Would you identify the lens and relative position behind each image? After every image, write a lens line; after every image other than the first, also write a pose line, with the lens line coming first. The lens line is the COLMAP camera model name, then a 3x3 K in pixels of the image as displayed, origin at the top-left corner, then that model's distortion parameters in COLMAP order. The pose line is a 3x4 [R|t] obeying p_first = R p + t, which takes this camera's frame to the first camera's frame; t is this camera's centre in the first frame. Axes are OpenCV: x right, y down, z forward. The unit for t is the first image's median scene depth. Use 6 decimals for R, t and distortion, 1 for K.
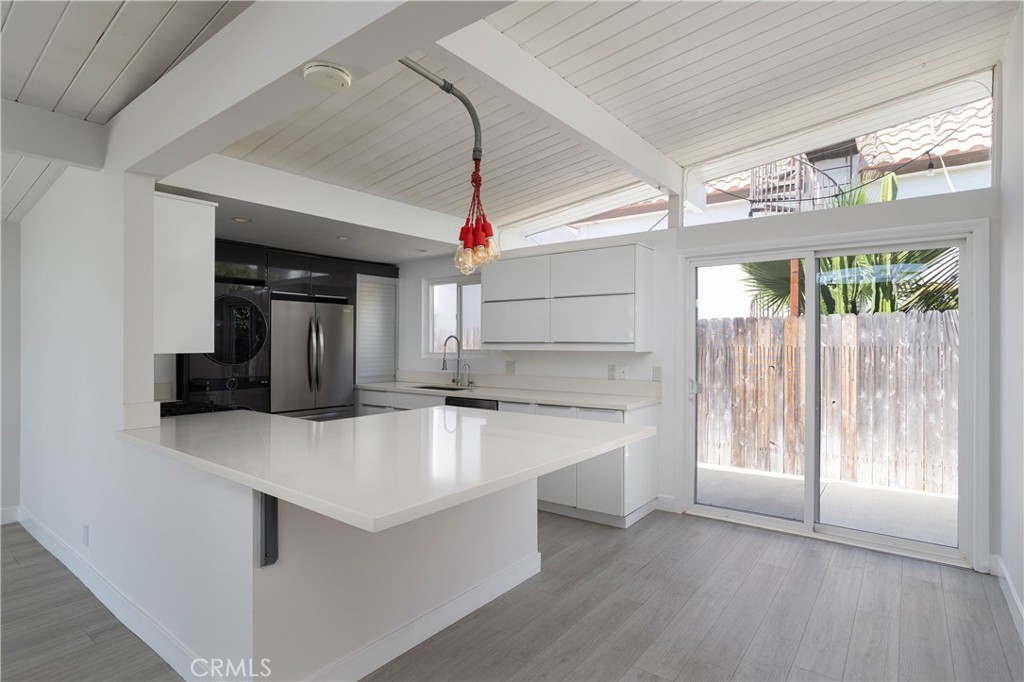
lens RADIAL K [[515.3, 0, 512.0], [0, 515.3, 341.0], [0, 0, 1]] dist [-0.003399, -0.000361]
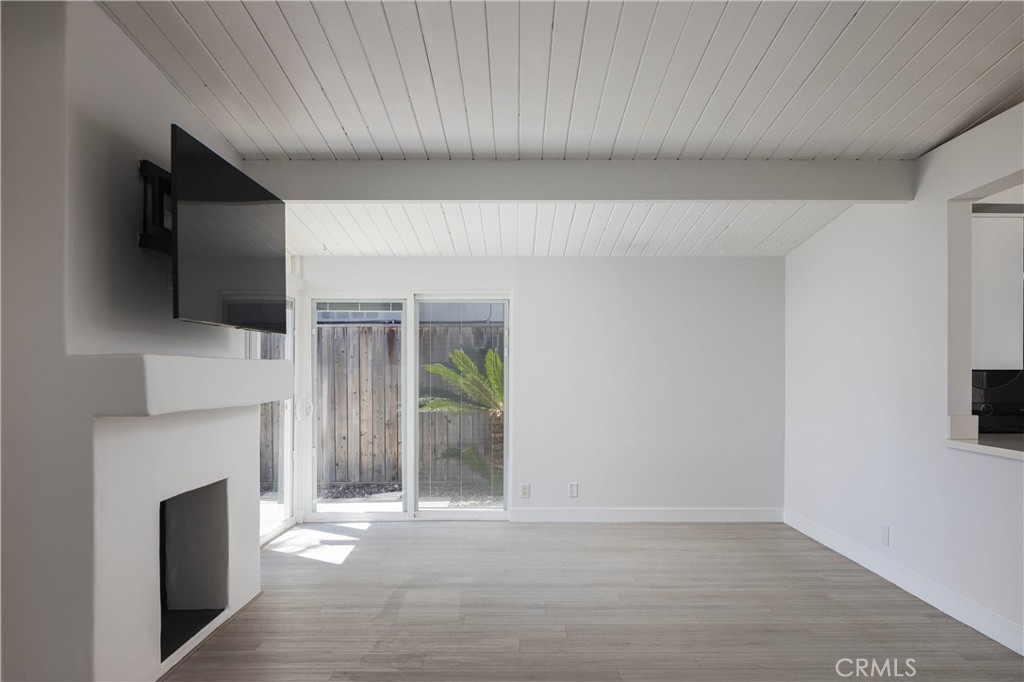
lens RADIAL K [[709.5, 0, 513.8], [0, 709.5, 375.4], [0, 0, 1]] dist [-0.001779, -0.000320]
pose [[0.605703, 0.002650, -0.795686, -0.109970], [0.003061, 0.999979, 0.005660, 0.025893], [0.795685, -0.005864, 0.605682, -0.593920]]
